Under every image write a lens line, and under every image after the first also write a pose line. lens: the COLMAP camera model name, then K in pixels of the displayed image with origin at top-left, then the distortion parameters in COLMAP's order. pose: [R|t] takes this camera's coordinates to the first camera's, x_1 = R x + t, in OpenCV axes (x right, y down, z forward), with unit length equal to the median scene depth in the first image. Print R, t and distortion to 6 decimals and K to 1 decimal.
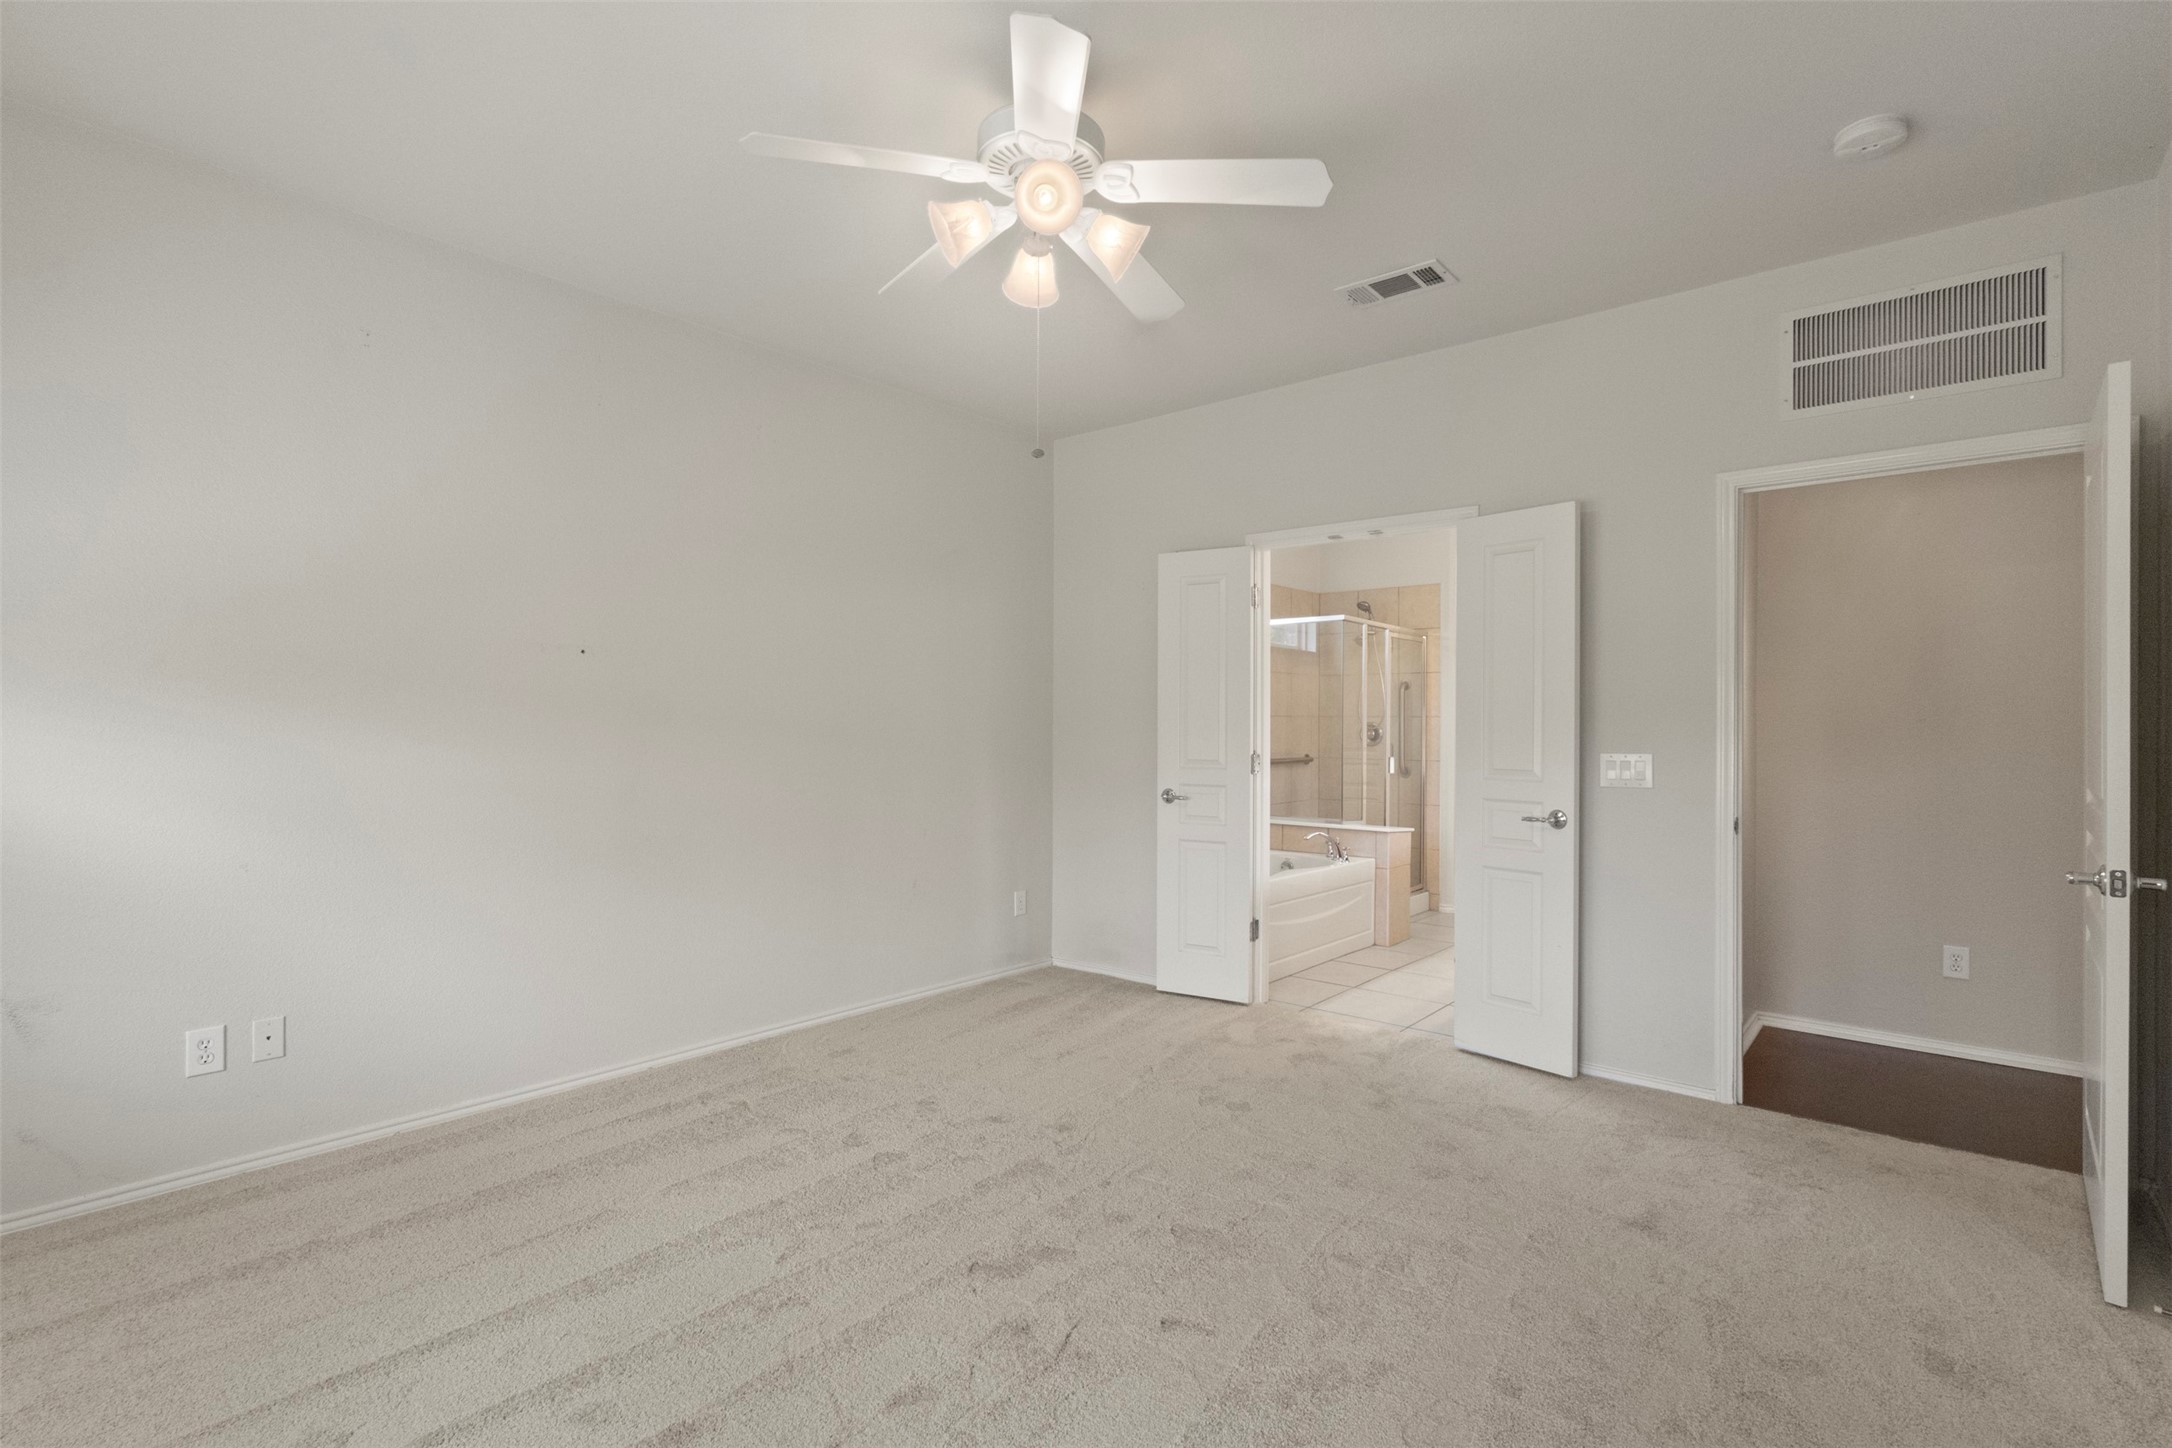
lens RADIAL K [[1001.2, 0, 1105.6], [0, 1001.2, 719.6], [0, 0, 1]] dist [0.000768, 0.003231]
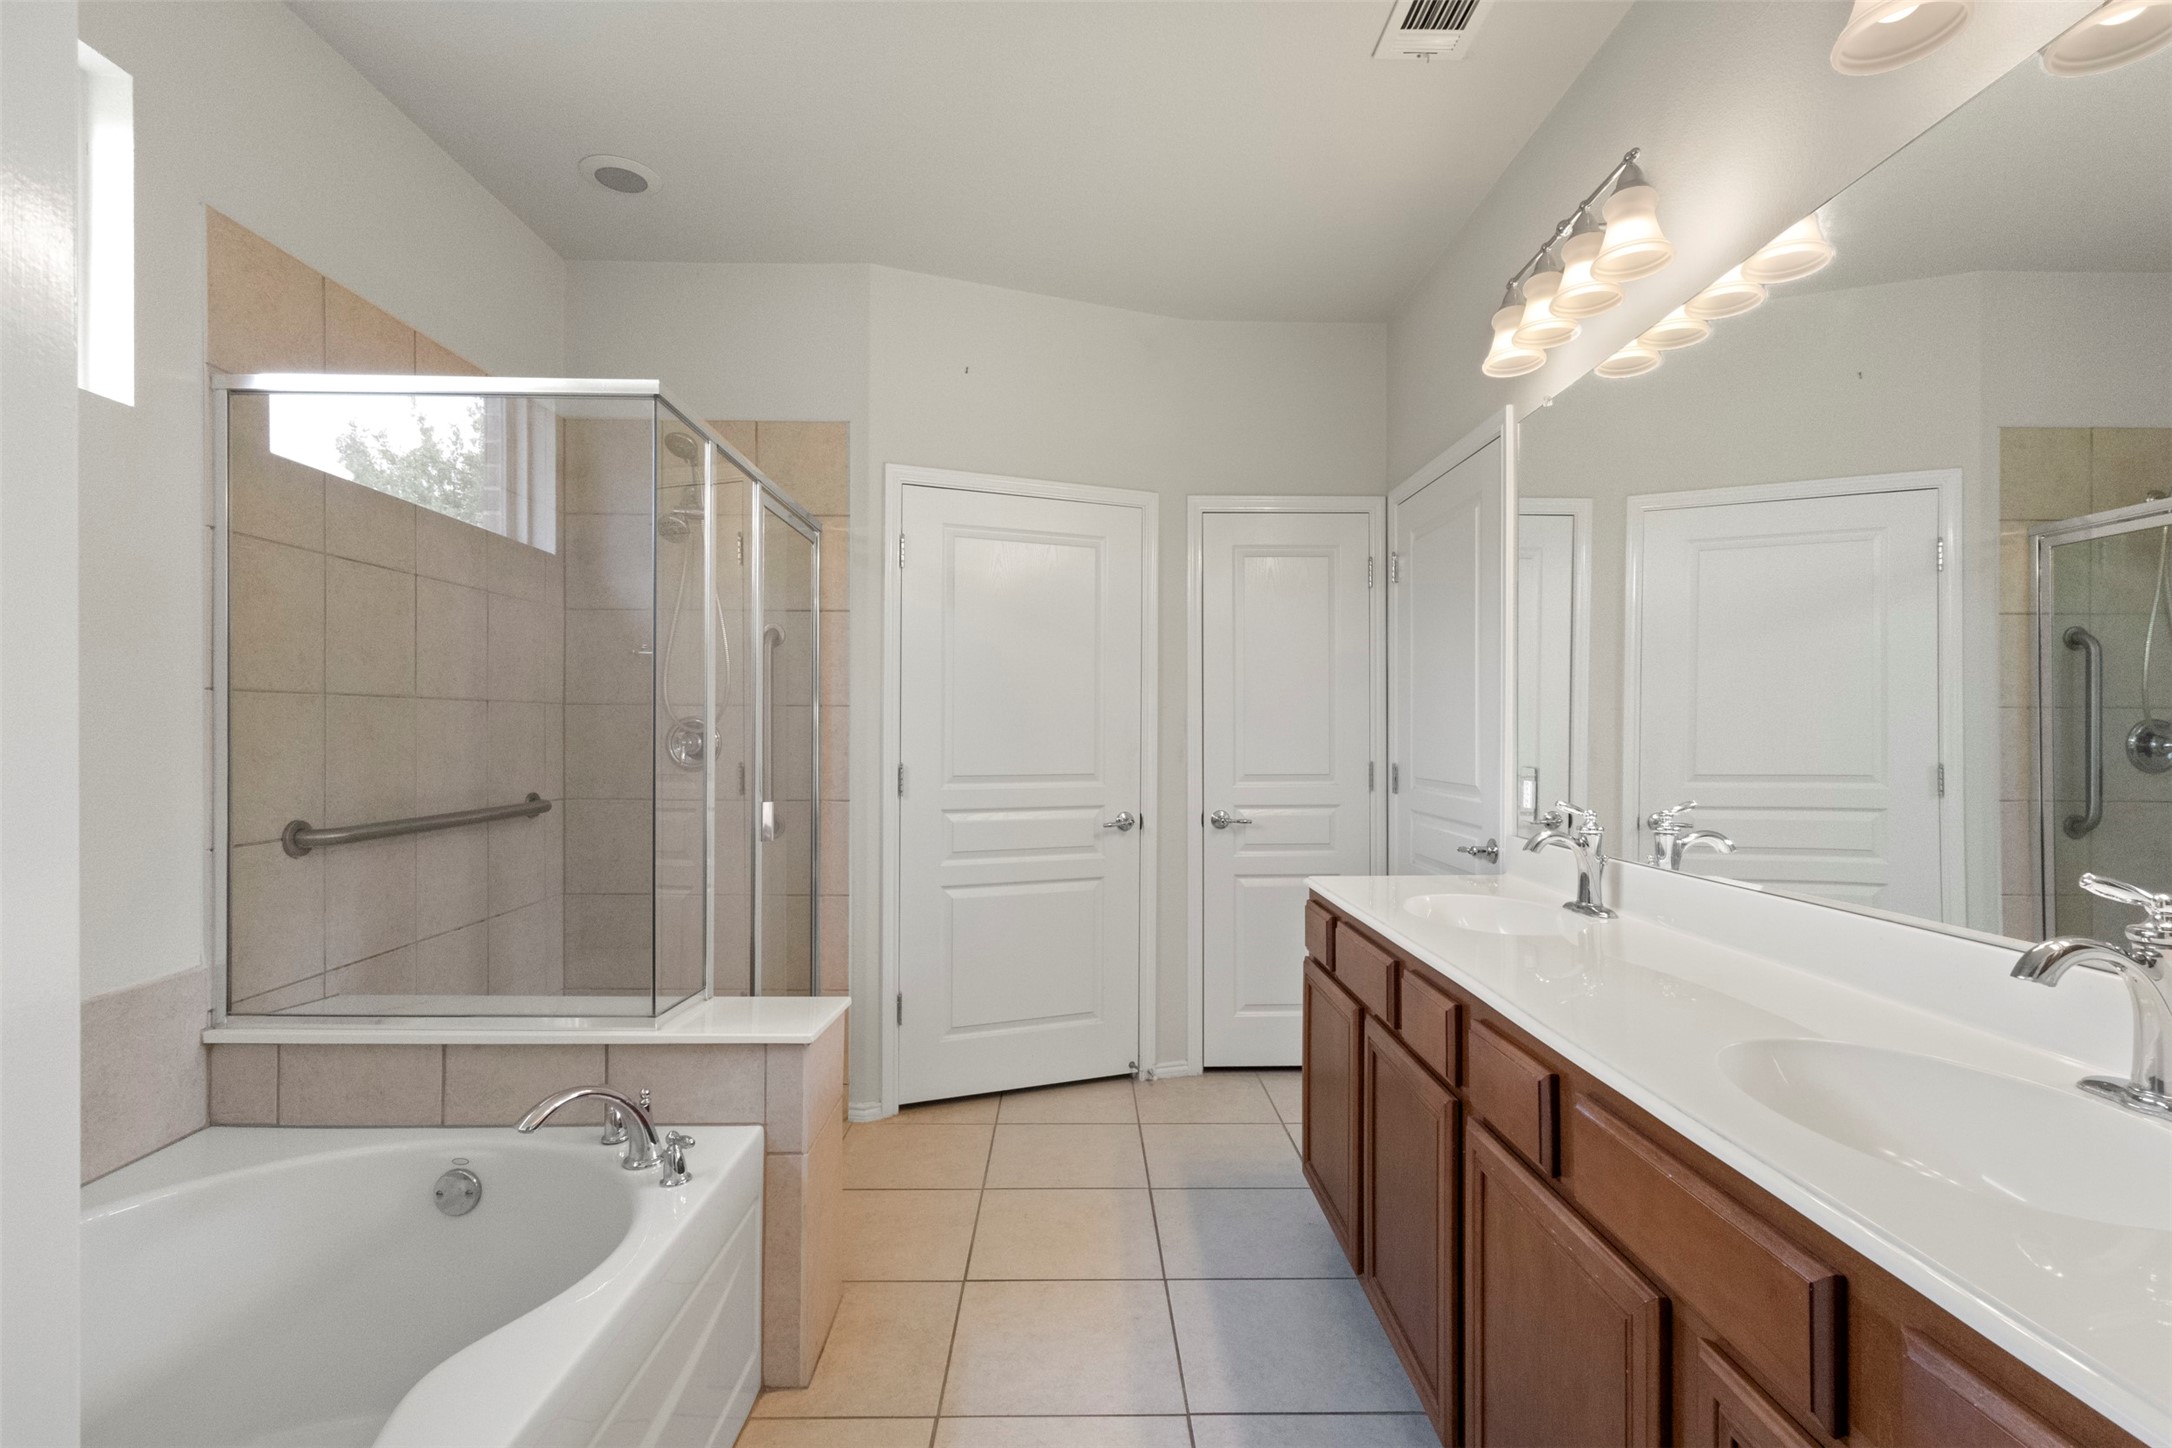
lens RADIAL K [[1001.2, 0, 1079.3], [0, 1001.2, 736.0], [0, 0, 1]] dist [0.000768, 0.003231]
pose [[0.768974, -0.006941, 0.639242, 0.138125], [-0.002541, 0.999900, 0.013915, 0.005510], [-0.639275, -0.012325, 0.768879, 0.675080]]
